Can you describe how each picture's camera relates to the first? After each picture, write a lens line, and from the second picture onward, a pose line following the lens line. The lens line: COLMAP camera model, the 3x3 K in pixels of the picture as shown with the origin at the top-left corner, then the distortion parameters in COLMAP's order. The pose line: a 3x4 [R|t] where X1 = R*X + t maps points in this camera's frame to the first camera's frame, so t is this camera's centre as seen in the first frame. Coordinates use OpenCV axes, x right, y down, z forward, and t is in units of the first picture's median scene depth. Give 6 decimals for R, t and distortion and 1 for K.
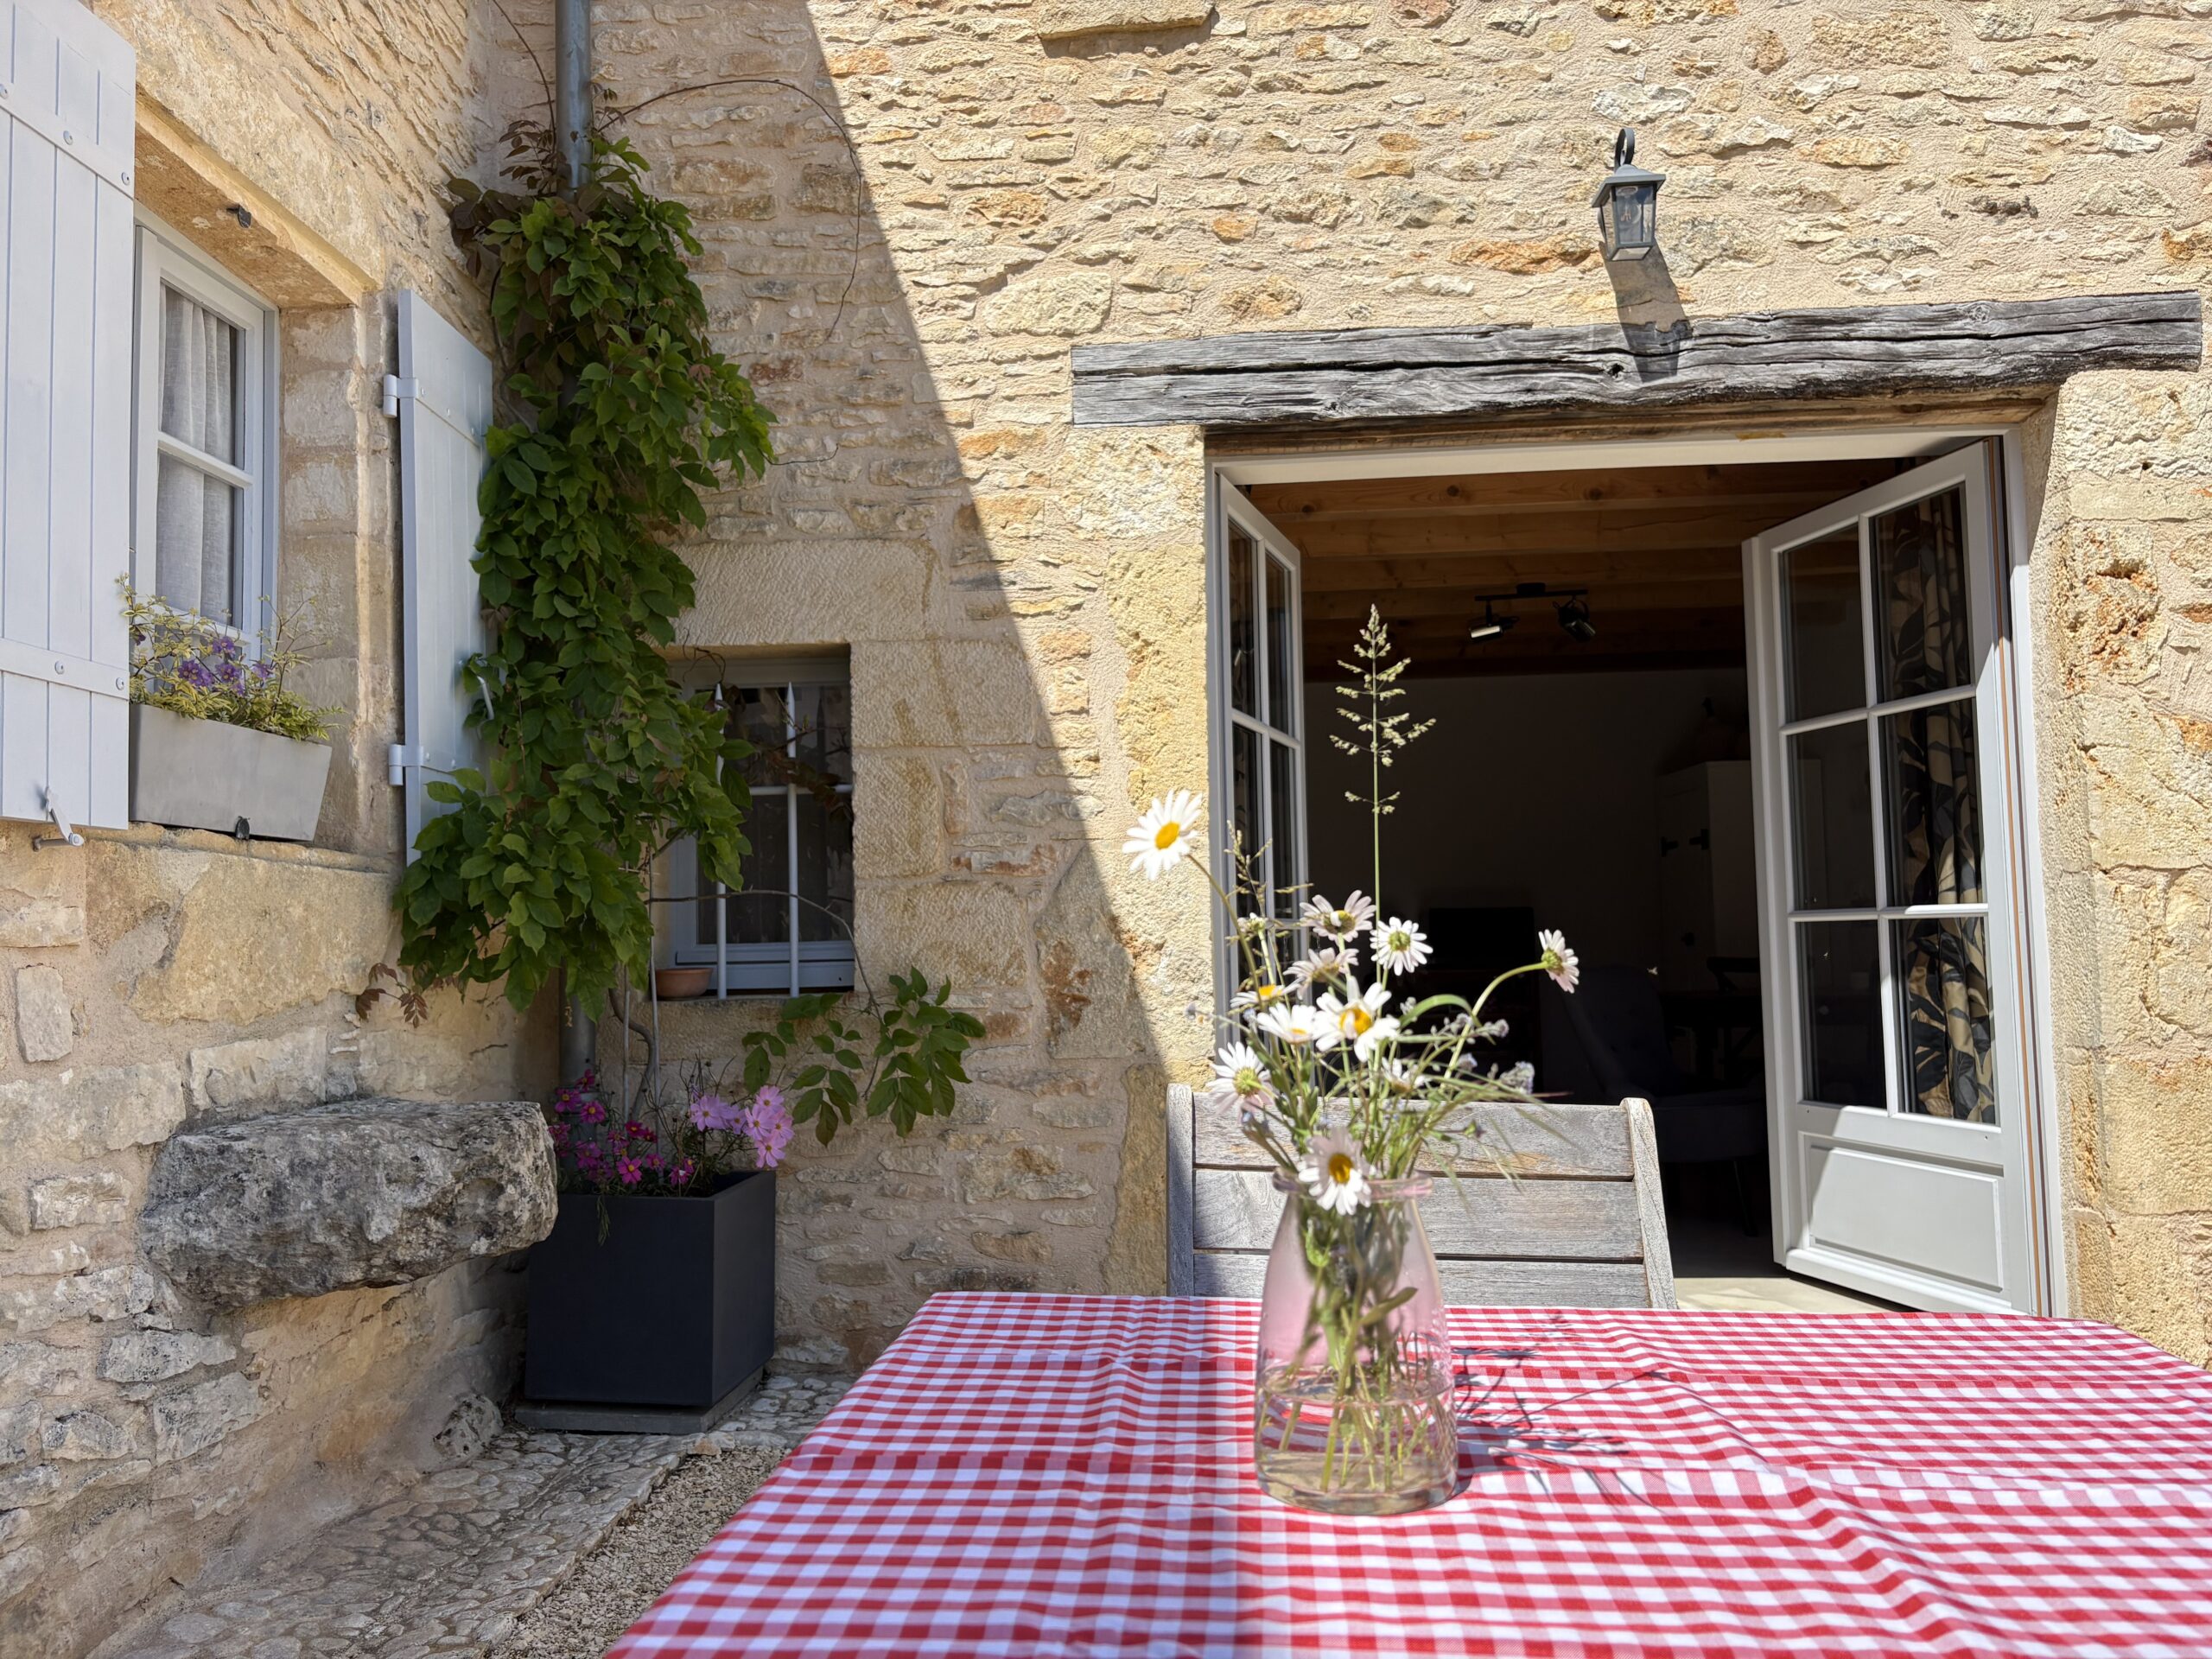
lens RADIAL K [[1668.4, 0, 1103.0], [0, 1668.4, 826.7], [0, 0, 1]] dist [0.057516, -0.059395]
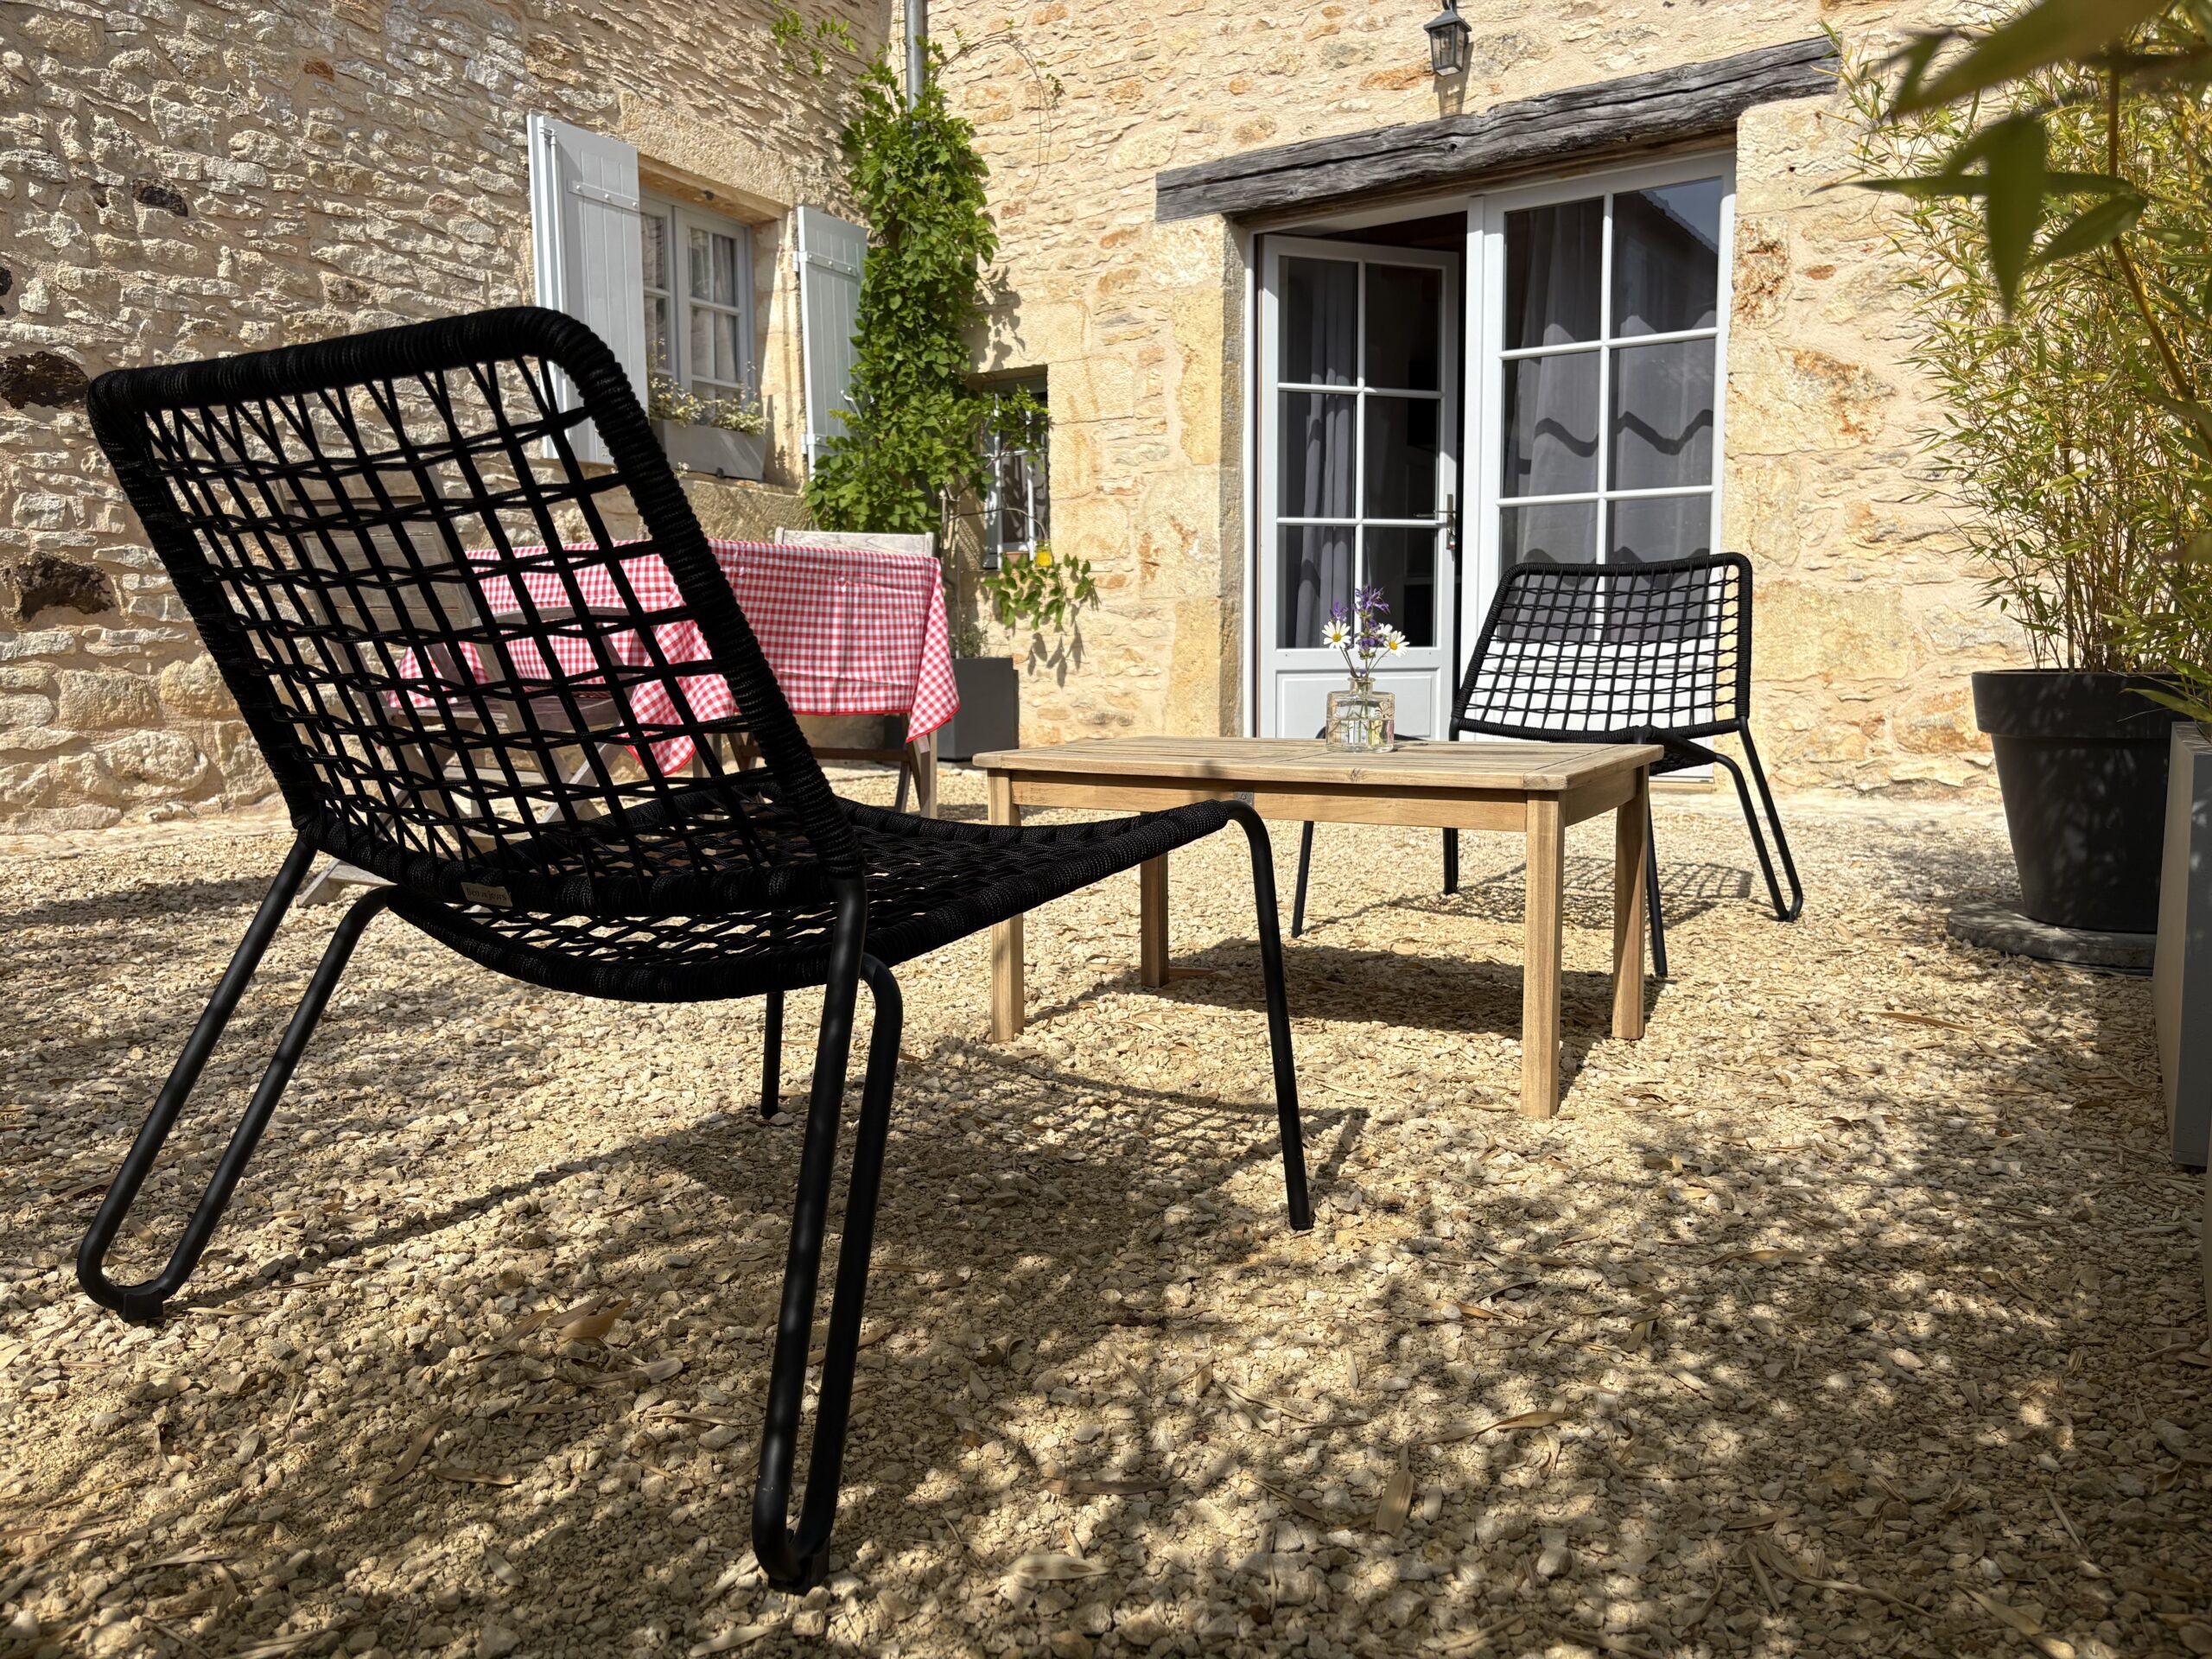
lens RADIAL K [[1668.4, 0, 1104.1], [0, 1668.4, 825.8], [0, 0, 1]] dist [0.057516, -0.059395]
pose [[0.871550, 0.057303, -0.486947, 0.825703], [0.023303, 0.987183, 0.157879, 0.096404], [0.489753, -0.148947, 0.859044, -0.598108]]
